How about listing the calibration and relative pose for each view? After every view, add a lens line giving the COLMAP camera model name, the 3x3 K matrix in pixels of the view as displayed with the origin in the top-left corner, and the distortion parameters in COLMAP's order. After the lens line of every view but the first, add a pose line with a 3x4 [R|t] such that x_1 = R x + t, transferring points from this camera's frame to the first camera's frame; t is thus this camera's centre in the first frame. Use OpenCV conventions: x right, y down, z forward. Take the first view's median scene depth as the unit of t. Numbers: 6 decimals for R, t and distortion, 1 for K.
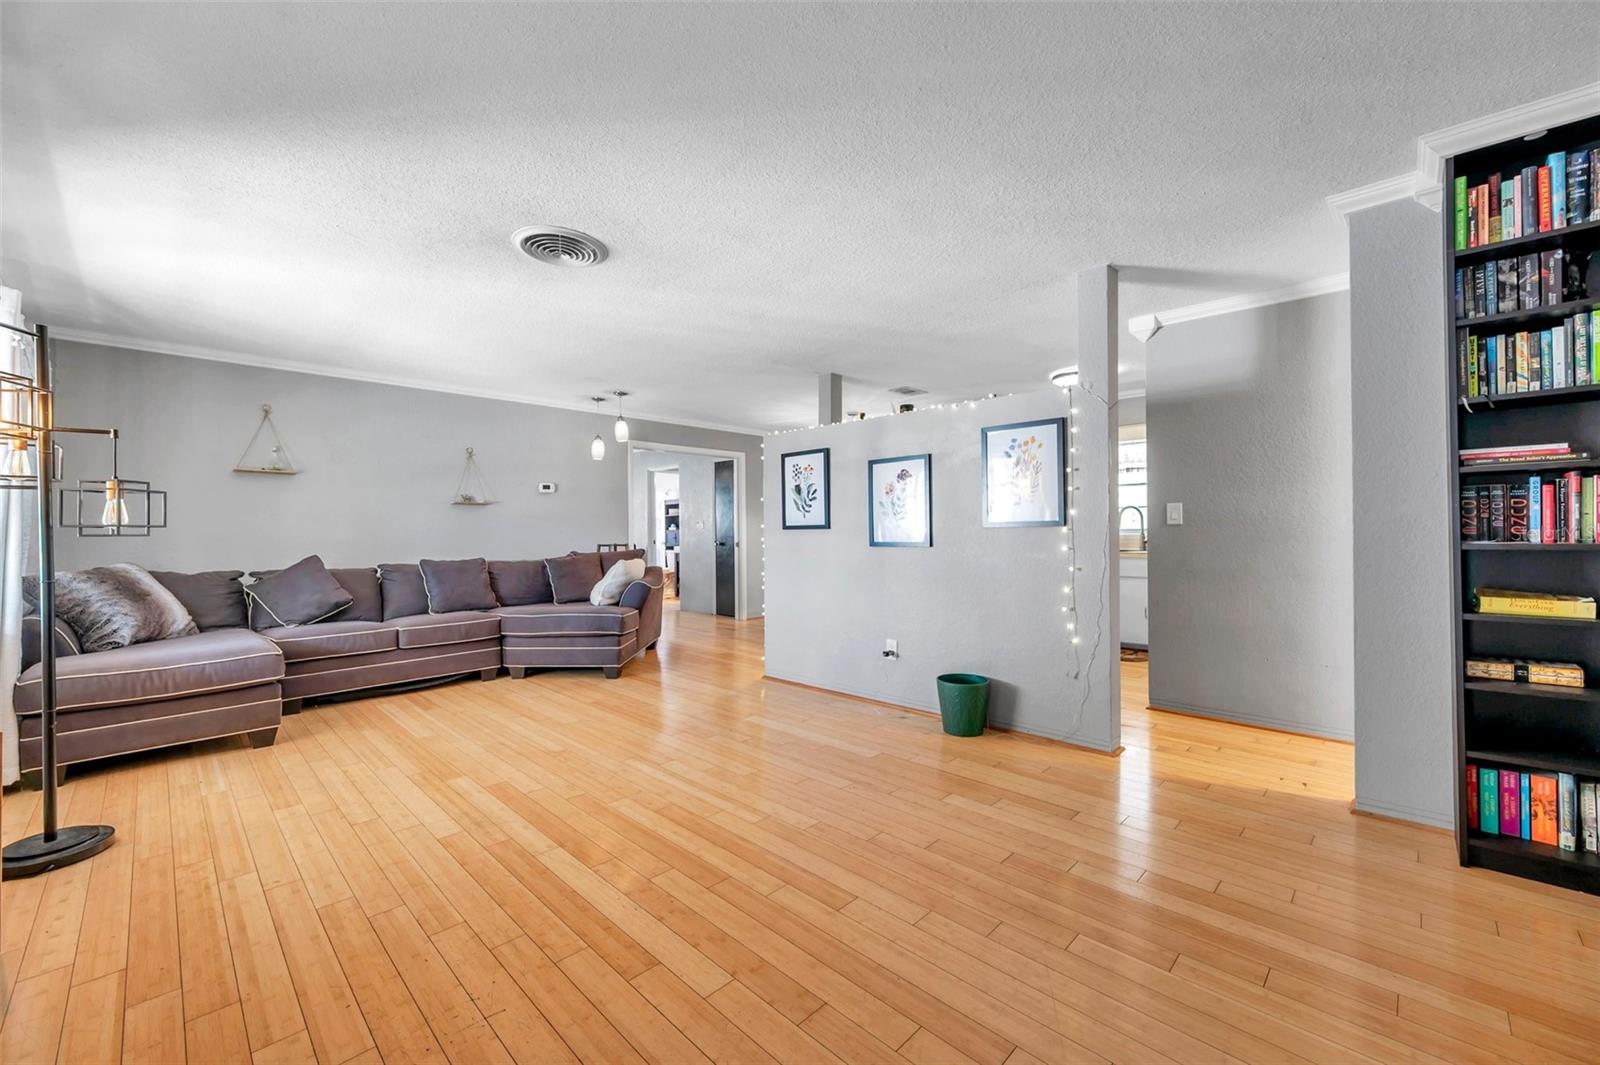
lens RADIAL K [[630.9, 0, 796.7], [0, 630.9, 530.1], [0, 0, 1]] dist [-0.001194, -0.000018]
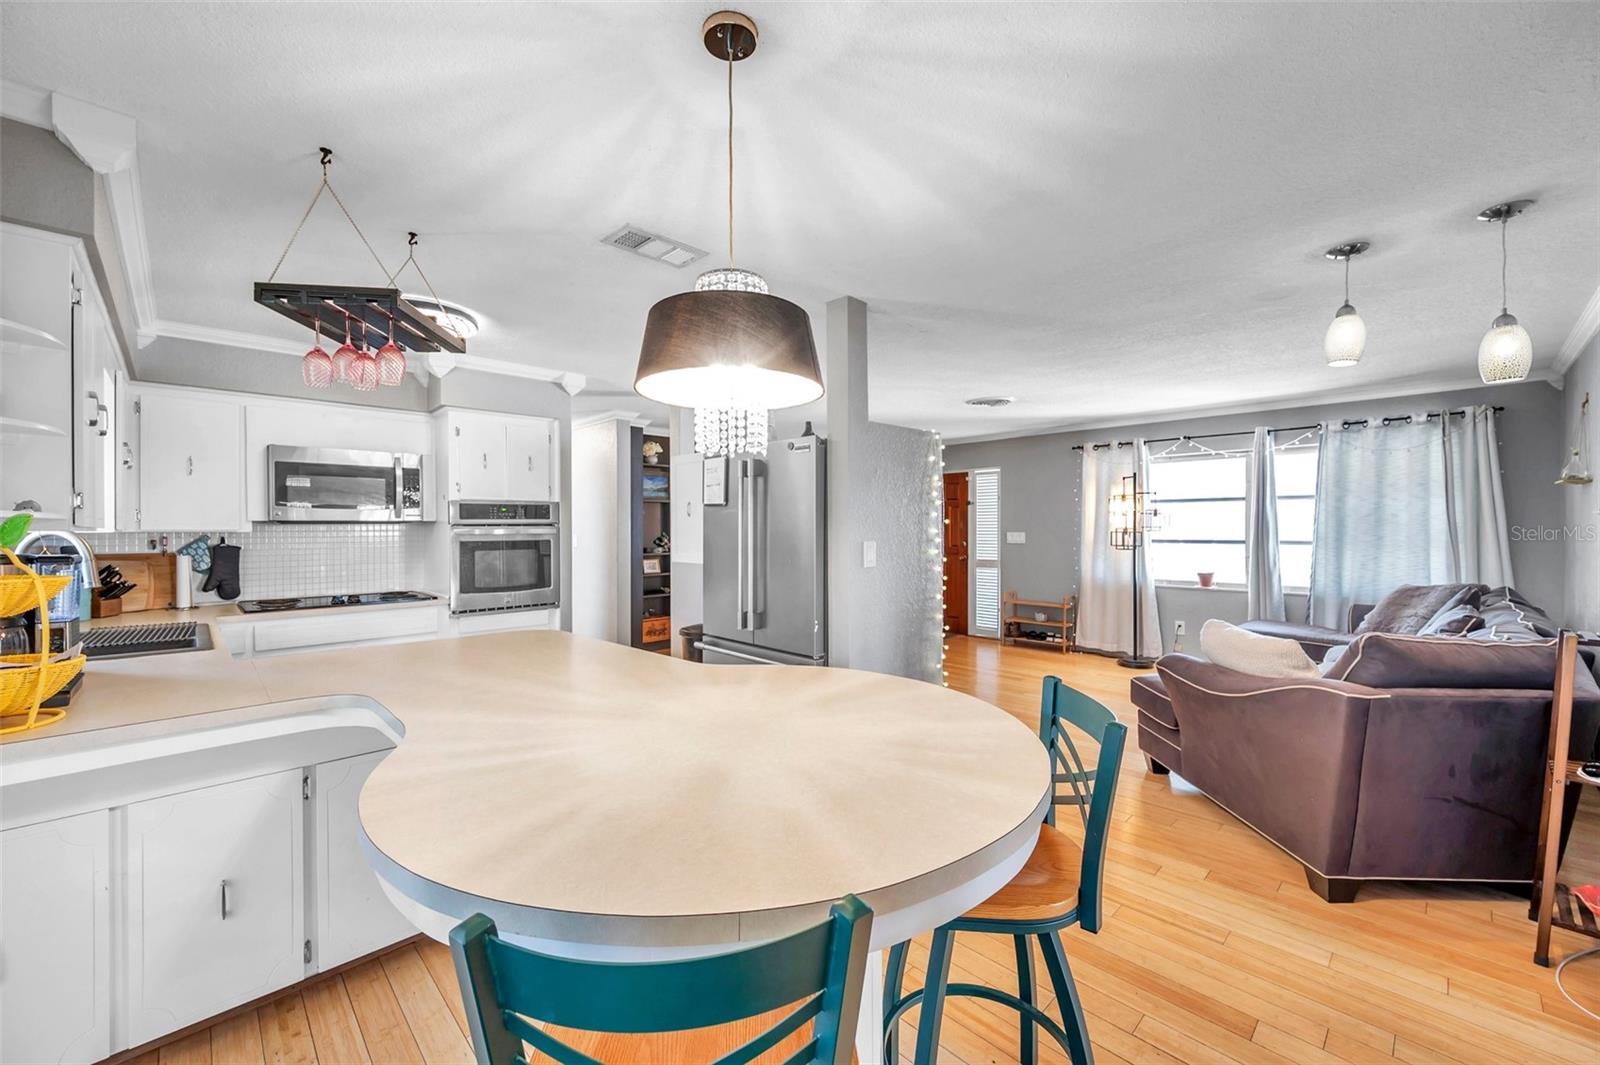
lens RADIAL K [[634.9, 0, 796.7], [0, 634.9, 530.5], [0, 0, 1]] dist [-0.001806, -0.000270]
pose [[-0.999375, 0.013350, 0.032739, 0.127477], [0.013493, 0.999900, 0.004157, -0.060836], [-0.032681, 0.004596, -0.999455, 2.391410]]
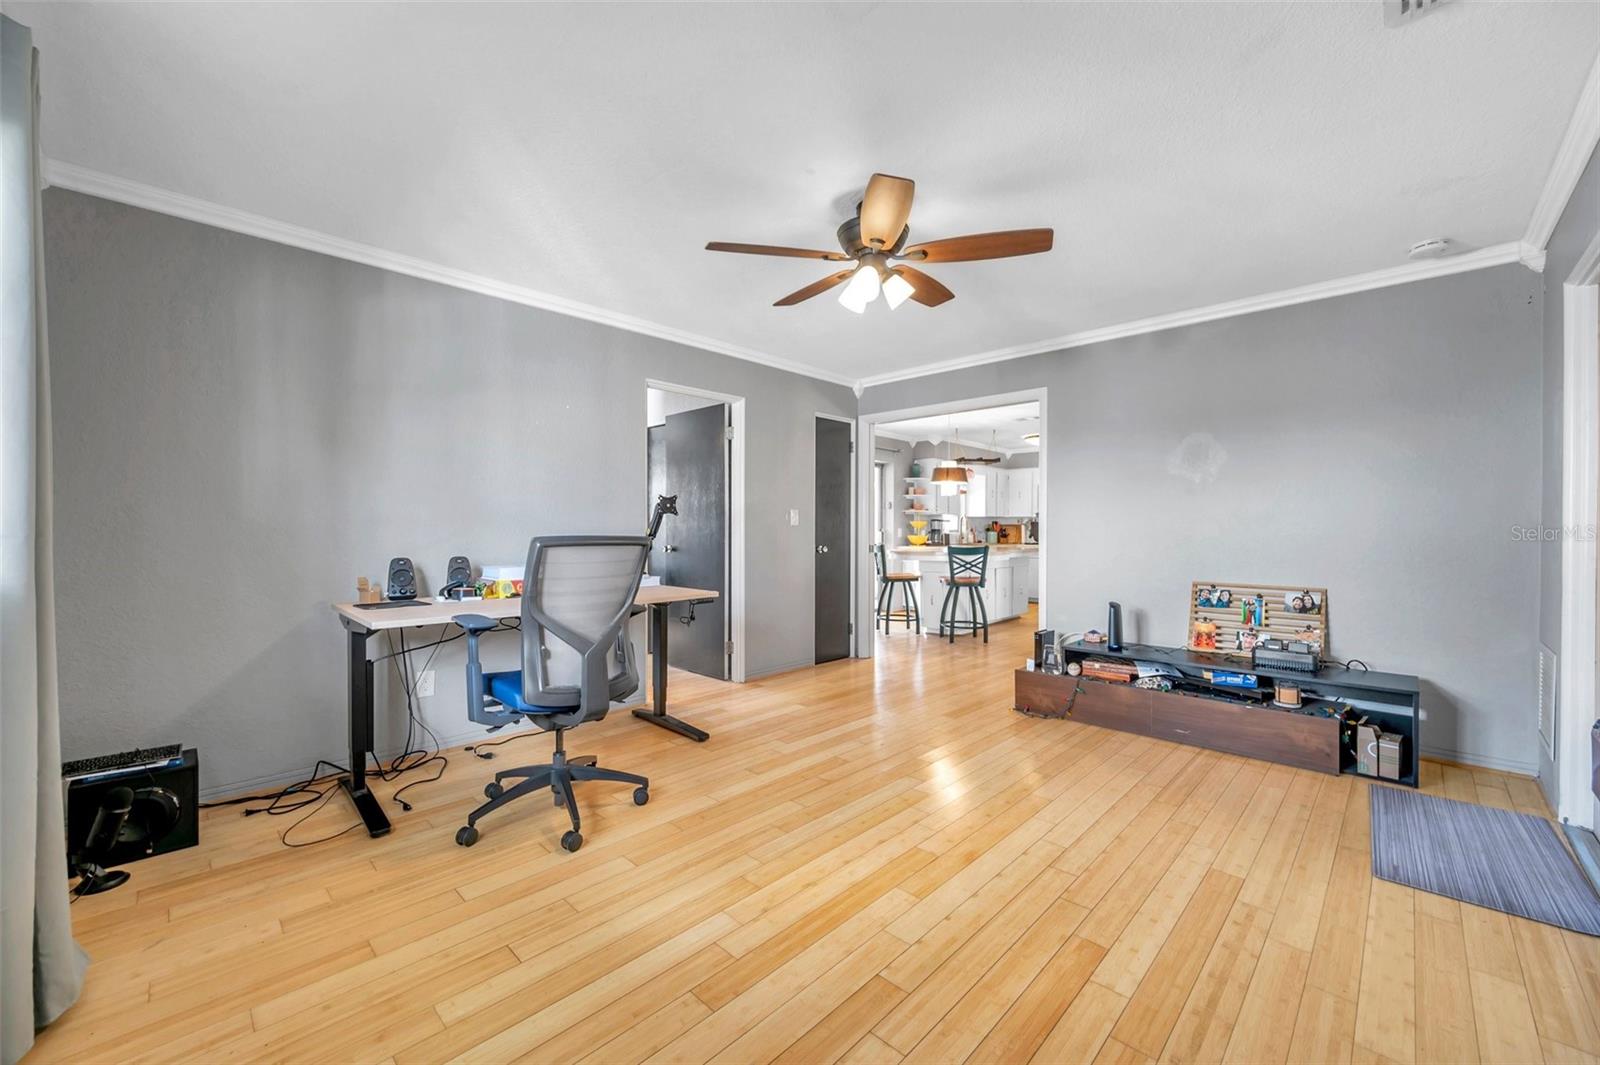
lens RADIAL K [[630.9, 0, 796.7], [0, 630.9, 530.1], [0, 0, 1]] dist [-0.001194, -0.000018]
pose [[0.001952, 0.008411, 0.999963, -1.811612], [-0.000935, 0.999964, -0.008410, 0.019029], [-0.999998, -0.000919, 0.001959, 2.471301]]
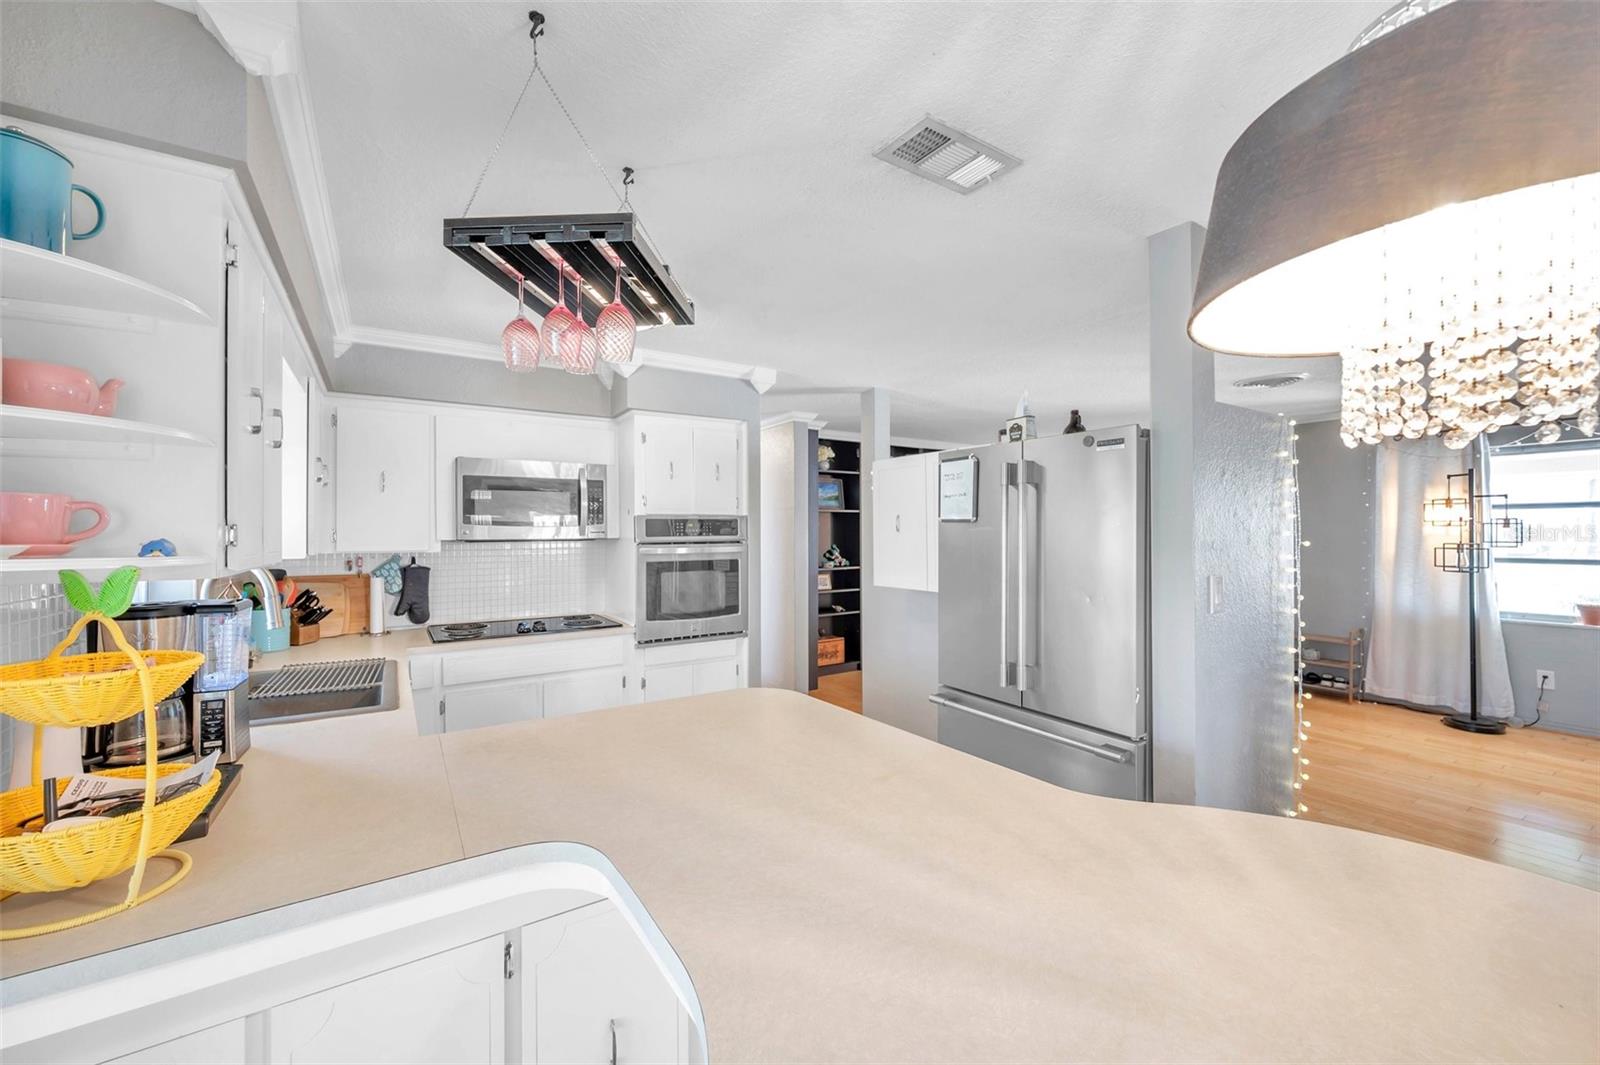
lens RADIAL K [[630.9, 0, 796.7], [0, 630.9, 530.1], [0, 0, 1]] dist [-0.001194, -0.000018]
pose [[-0.973731, 0.014975, 0.227207, 0.309479], [0.014019, 0.999885, -0.005822, -0.085996], [-0.227268, -0.002484, -0.973829, 2.191762]]
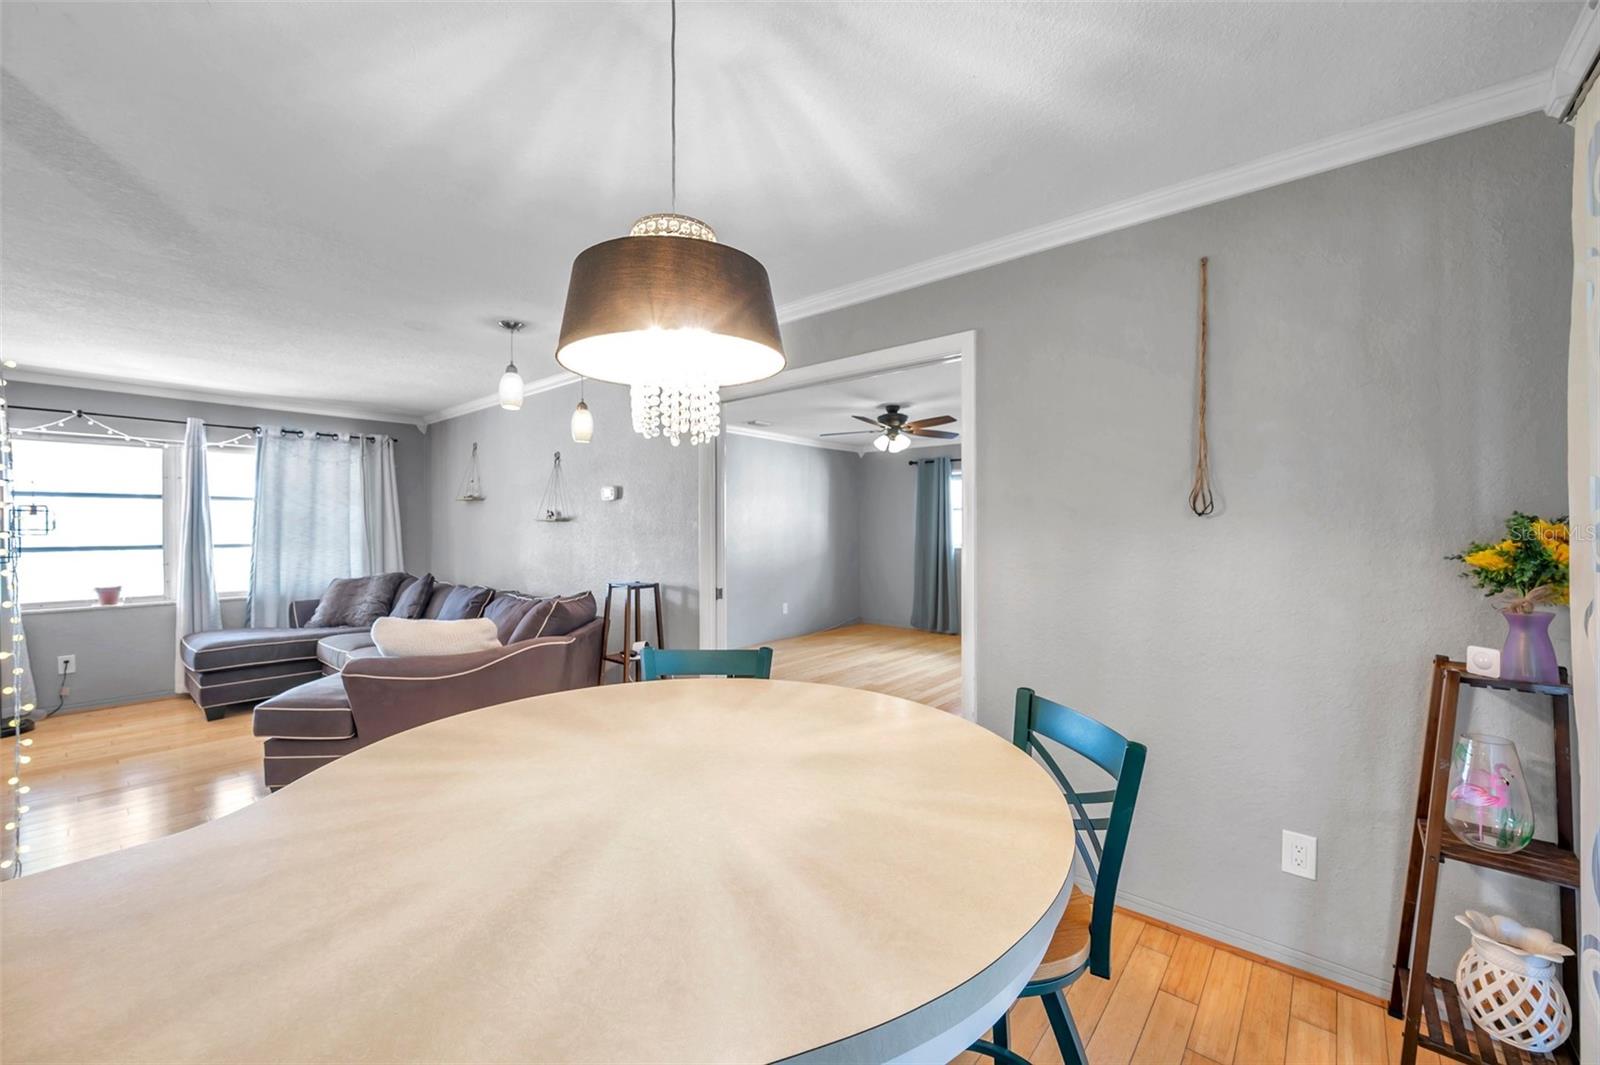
lens RADIAL K [[630.9, 0, 796.7], [0, 630.9, 530.1], [0, 0, 1]] dist [-0.001194, -0.000018]
pose [[0.059992, 0.015068, -0.998085, 0.514691], [0.002710, 0.999880, 0.015258, -0.063723], [0.998195, -0.003620, 0.059944, 2.038383]]
